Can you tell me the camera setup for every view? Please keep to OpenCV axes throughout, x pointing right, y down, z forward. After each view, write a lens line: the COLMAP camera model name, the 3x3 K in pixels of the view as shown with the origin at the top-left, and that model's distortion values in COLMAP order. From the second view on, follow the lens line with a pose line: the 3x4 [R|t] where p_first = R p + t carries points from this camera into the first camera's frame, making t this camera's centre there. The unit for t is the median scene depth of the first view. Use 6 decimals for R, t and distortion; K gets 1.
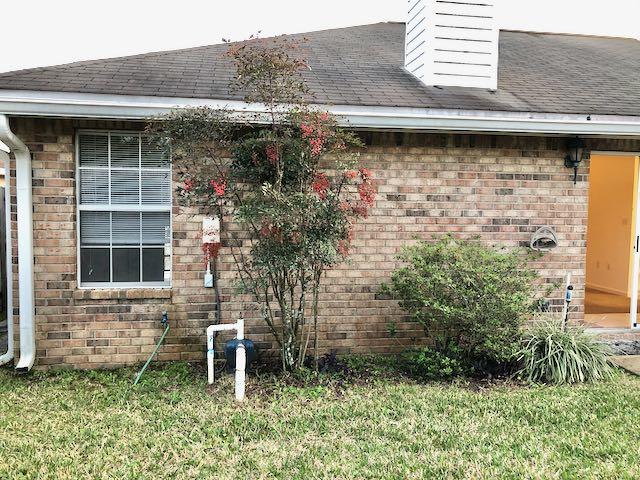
lens RADIAL K [[534.4, 0, 324.9], [0, 534.4, 234.8], [0, 0, 1]] dist [0.016076, 0.019732]
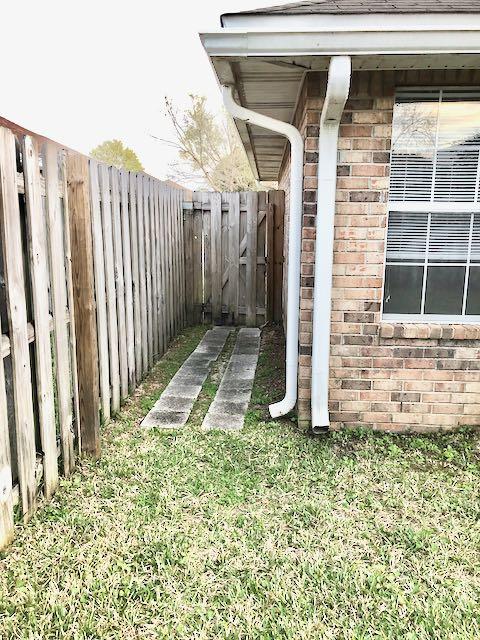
lens RADIAL K [[534.4, 0, 239.9], [0, 534.4, 324.8], [0, 0, 1]] dist [0.016076, 0.019732]
pose [[0.978581, 0.036818, -0.202542, -0.503183], [-0.008383, 0.990188, 0.139492, 0.004907], [0.205691, -0.134806, 0.969288, 0.265874]]
